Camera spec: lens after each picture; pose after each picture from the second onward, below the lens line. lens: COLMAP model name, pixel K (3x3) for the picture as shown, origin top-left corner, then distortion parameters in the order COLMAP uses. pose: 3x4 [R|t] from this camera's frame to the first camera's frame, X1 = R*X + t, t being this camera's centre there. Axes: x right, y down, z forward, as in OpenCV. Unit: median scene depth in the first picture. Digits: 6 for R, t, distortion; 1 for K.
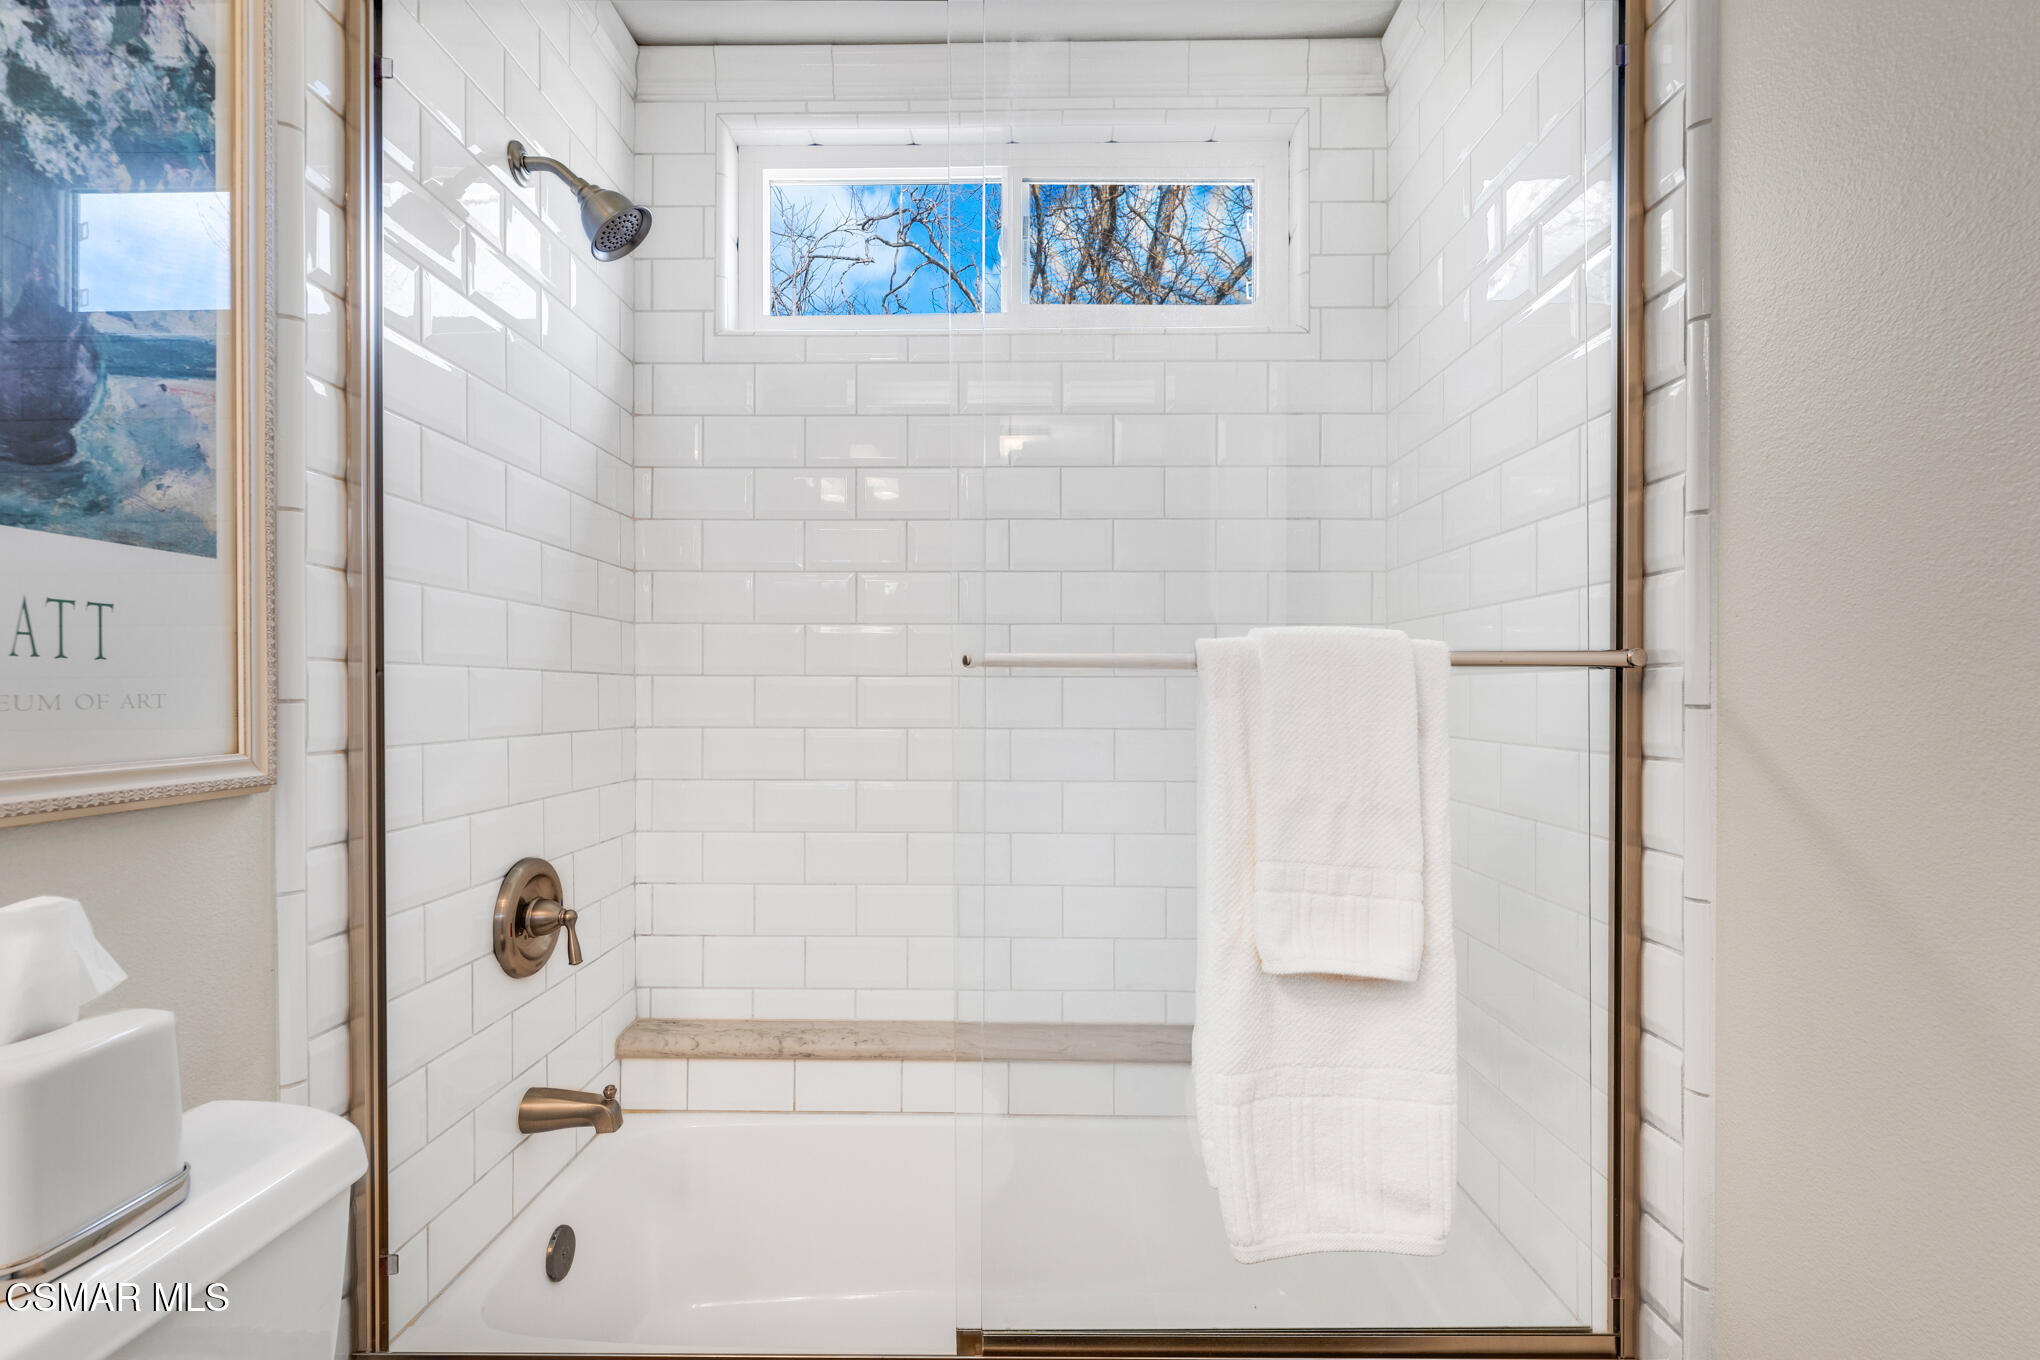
lens RADIAL K [[1029.2, 0, 1012.7], [0, 1029.2, 698.9], [0, 0, 1]] dist [0.003475, 0.000761]
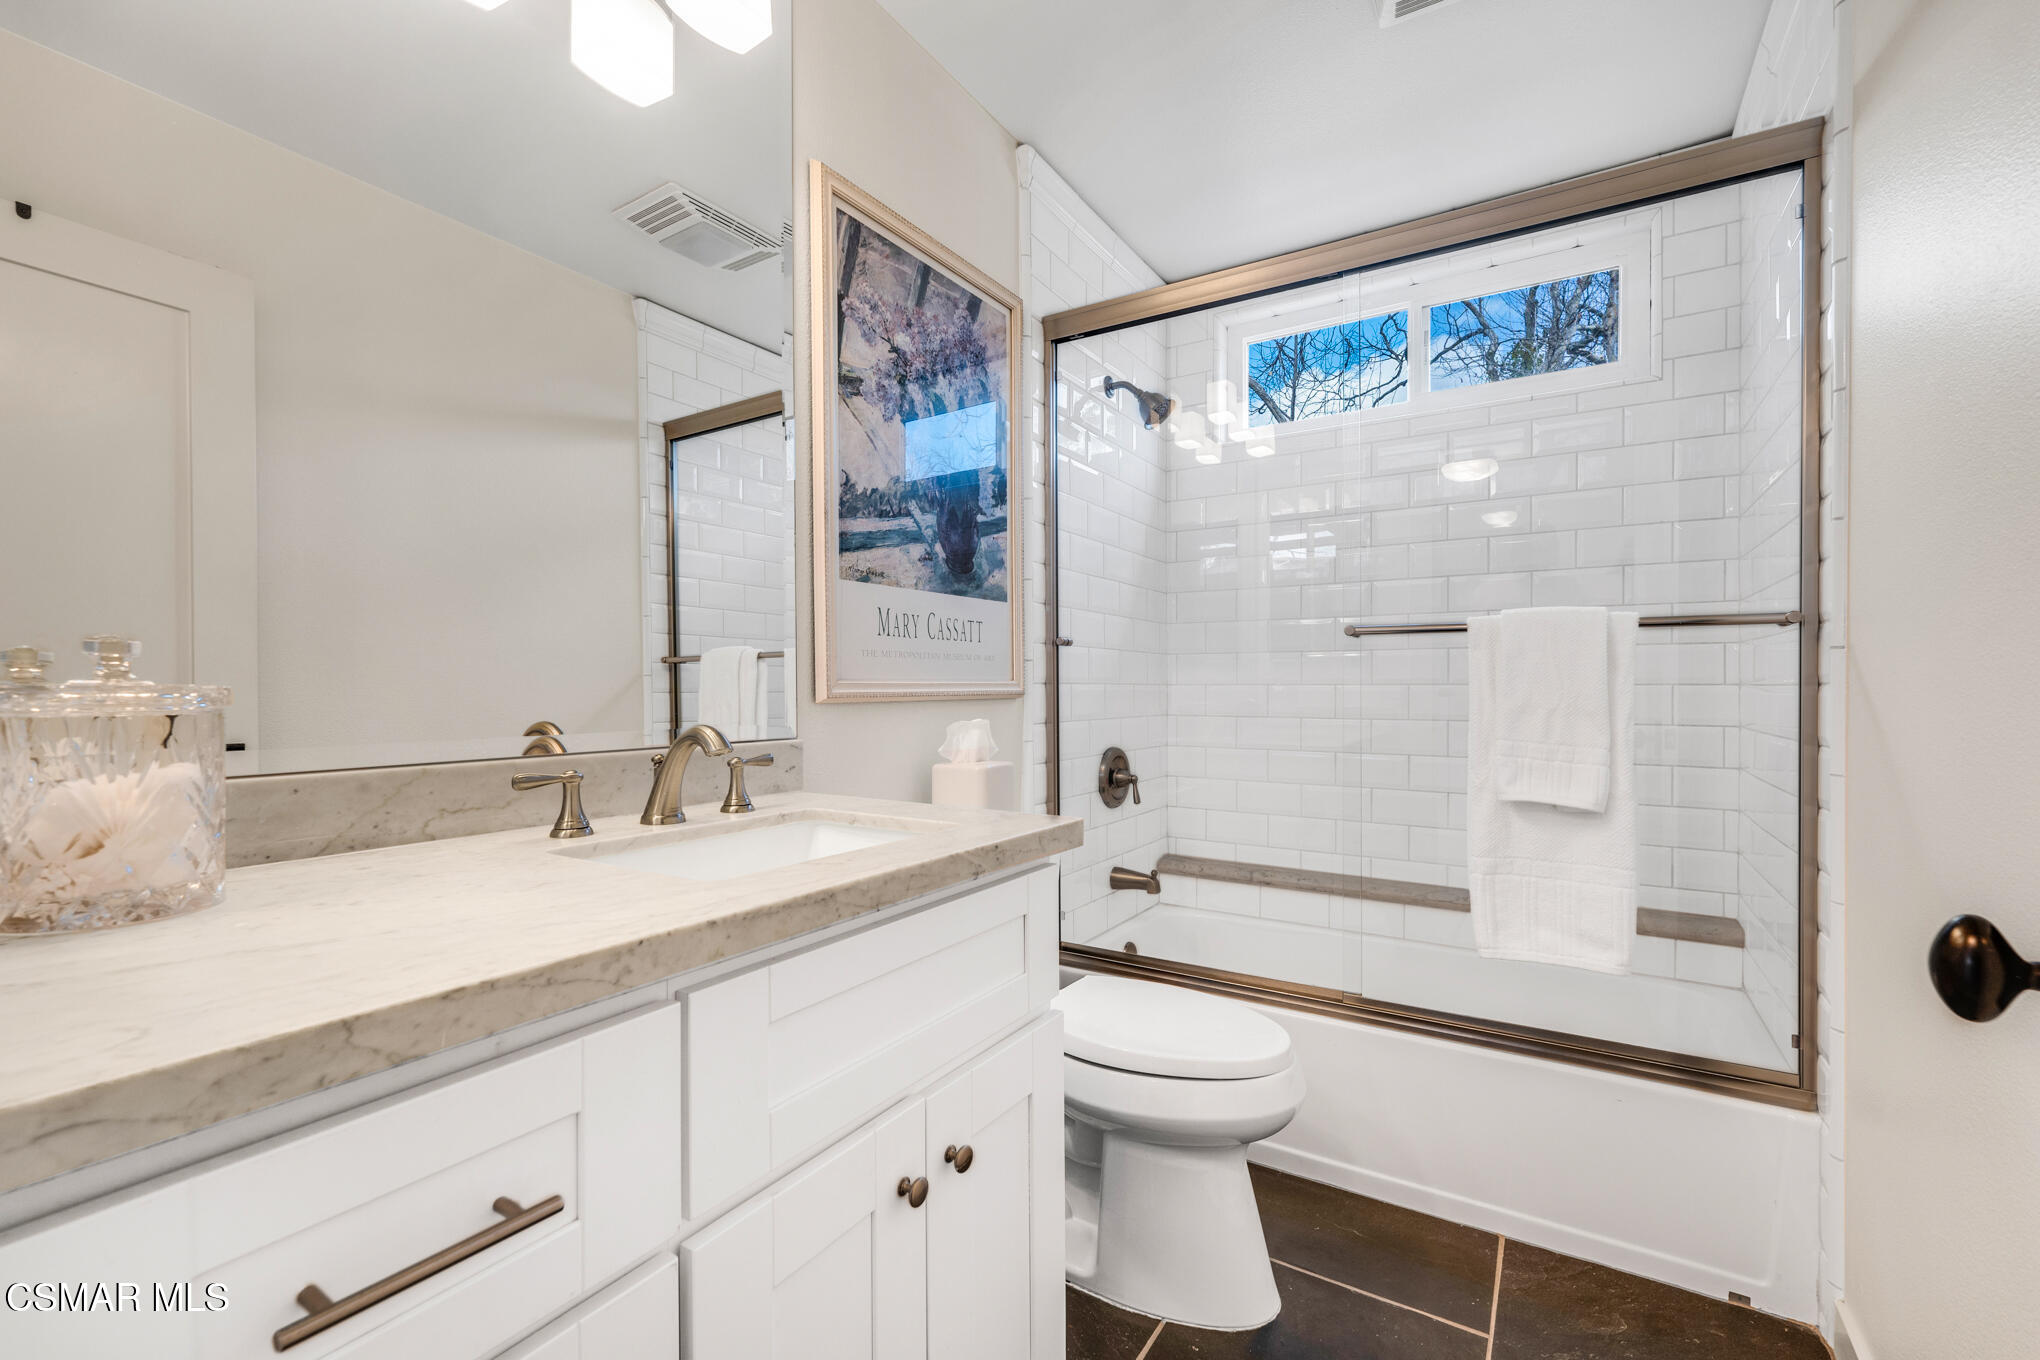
lens RADIAL K [[862.6, 0, 1016.9], [0, 862.6, 690.5], [0, 0, 1]] dist [0.001712, 0.000263]
pose [[0.865127, -0.001682, -0.501550, 0.236511], [0.001894, 0.999998, -0.000088, 0.061541], [0.501549, -0.000874, 0.865129, -0.633446]]
